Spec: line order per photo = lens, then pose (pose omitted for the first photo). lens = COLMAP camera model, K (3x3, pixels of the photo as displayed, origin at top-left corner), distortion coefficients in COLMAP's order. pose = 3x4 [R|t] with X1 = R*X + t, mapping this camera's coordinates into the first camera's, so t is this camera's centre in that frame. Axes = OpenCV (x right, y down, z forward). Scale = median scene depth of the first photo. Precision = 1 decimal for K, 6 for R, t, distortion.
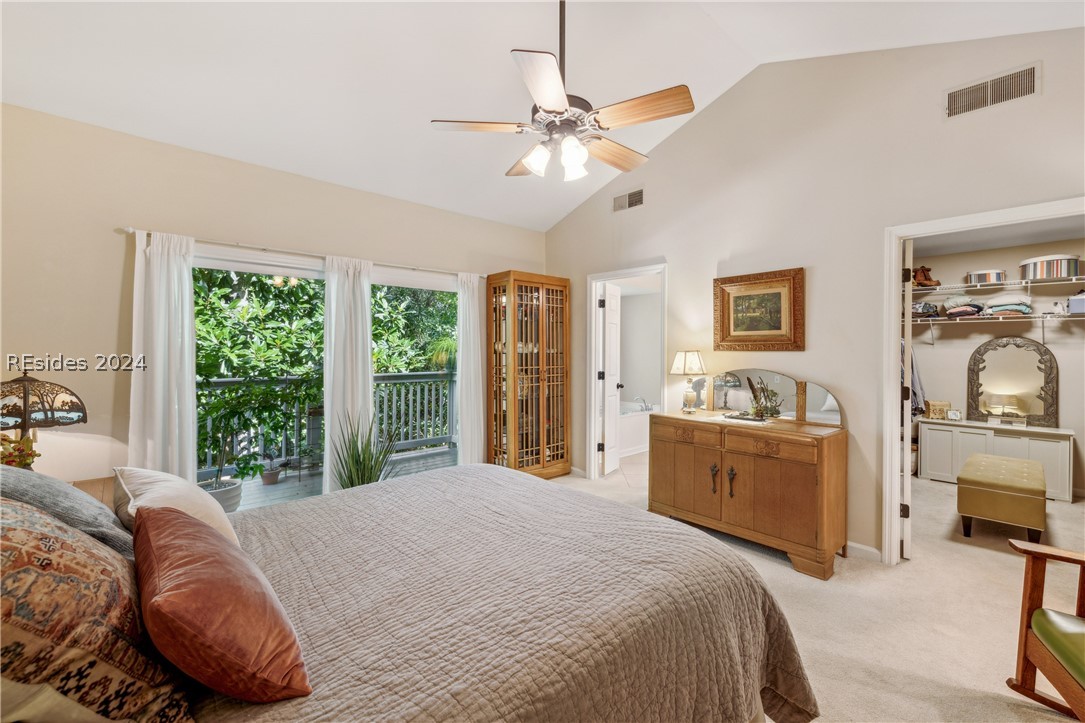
lens RADIAL K [[456.7, 0, 549.2], [0, 456.7, 352.7], [0, 0, 1]] dist [0.009349, -0.001439]
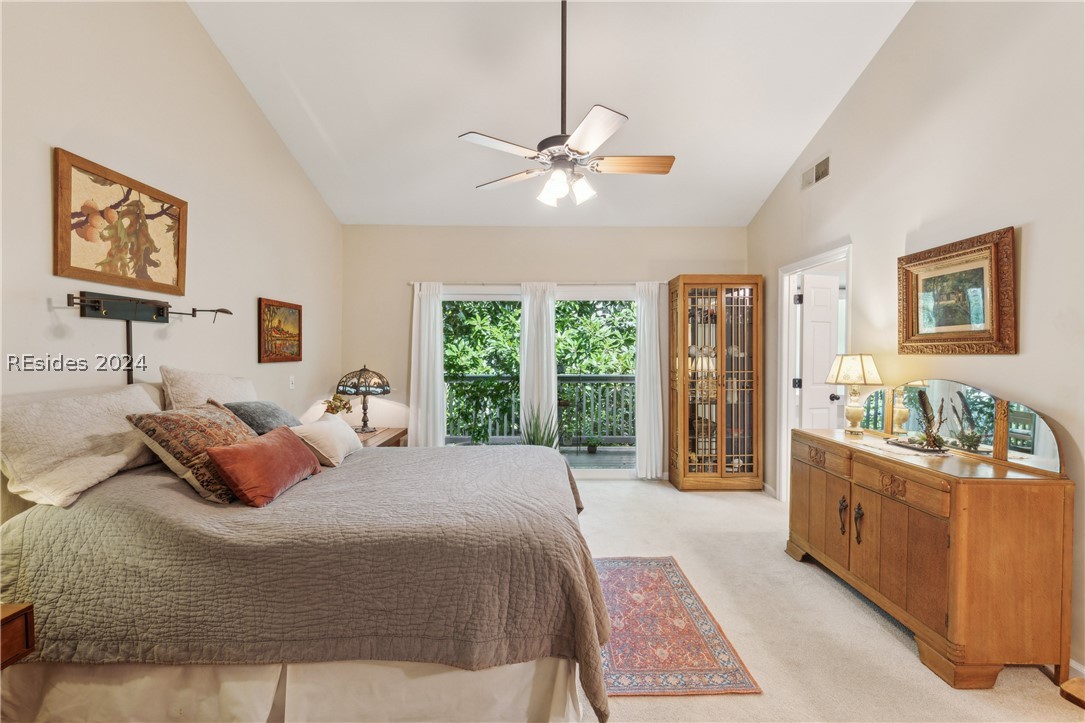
lens RADIAL K [[456.7, 0, 545.0], [0, 456.7, 361.4], [0, 0, 1]] dist [0.009349, -0.001439]
pose [[0.747656, 0.009058, -0.664025, 0.456875], [-0.002377, 0.999937, 0.010965, 0.000828], [0.664082, -0.006620, 0.747630, 0.060067]]
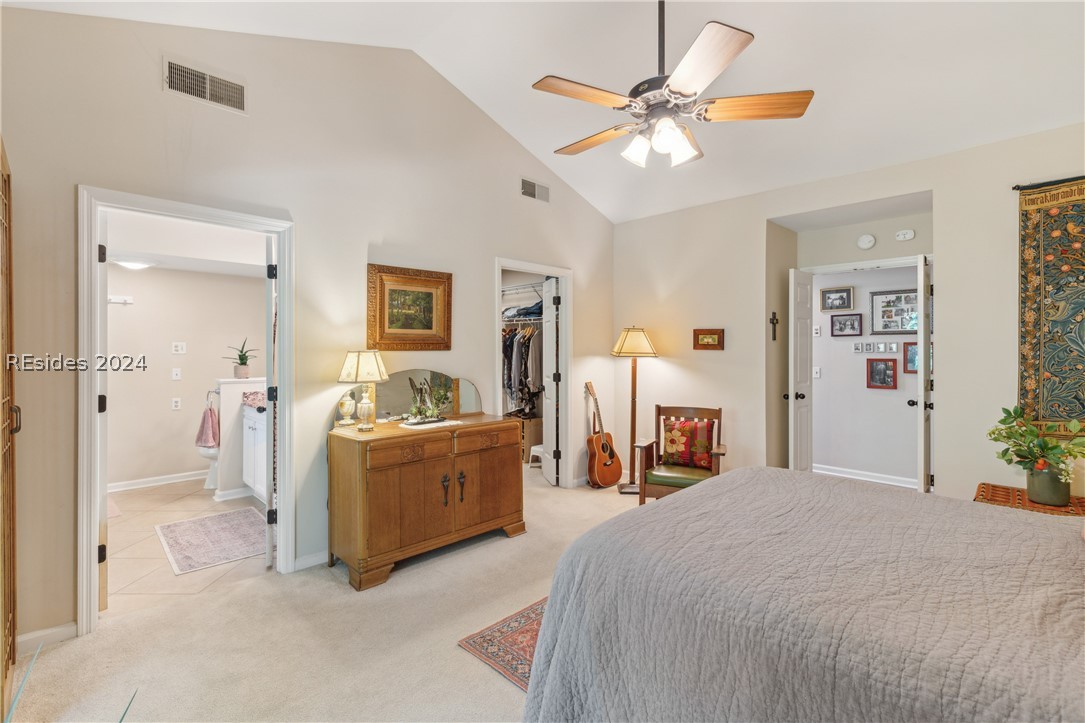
lens RADIAL K [[482.5, 0, 538.0], [0, 482.5, 351.9], [0, 0, 1]] dist [0.004706, 0.000464]
pose [[-0.006678, -0.008177, 0.999944, -0.550407], [0.004331, 0.999957, 0.008207, -0.008077], [-0.999968, 0.004385, -0.006642, 0.747231]]
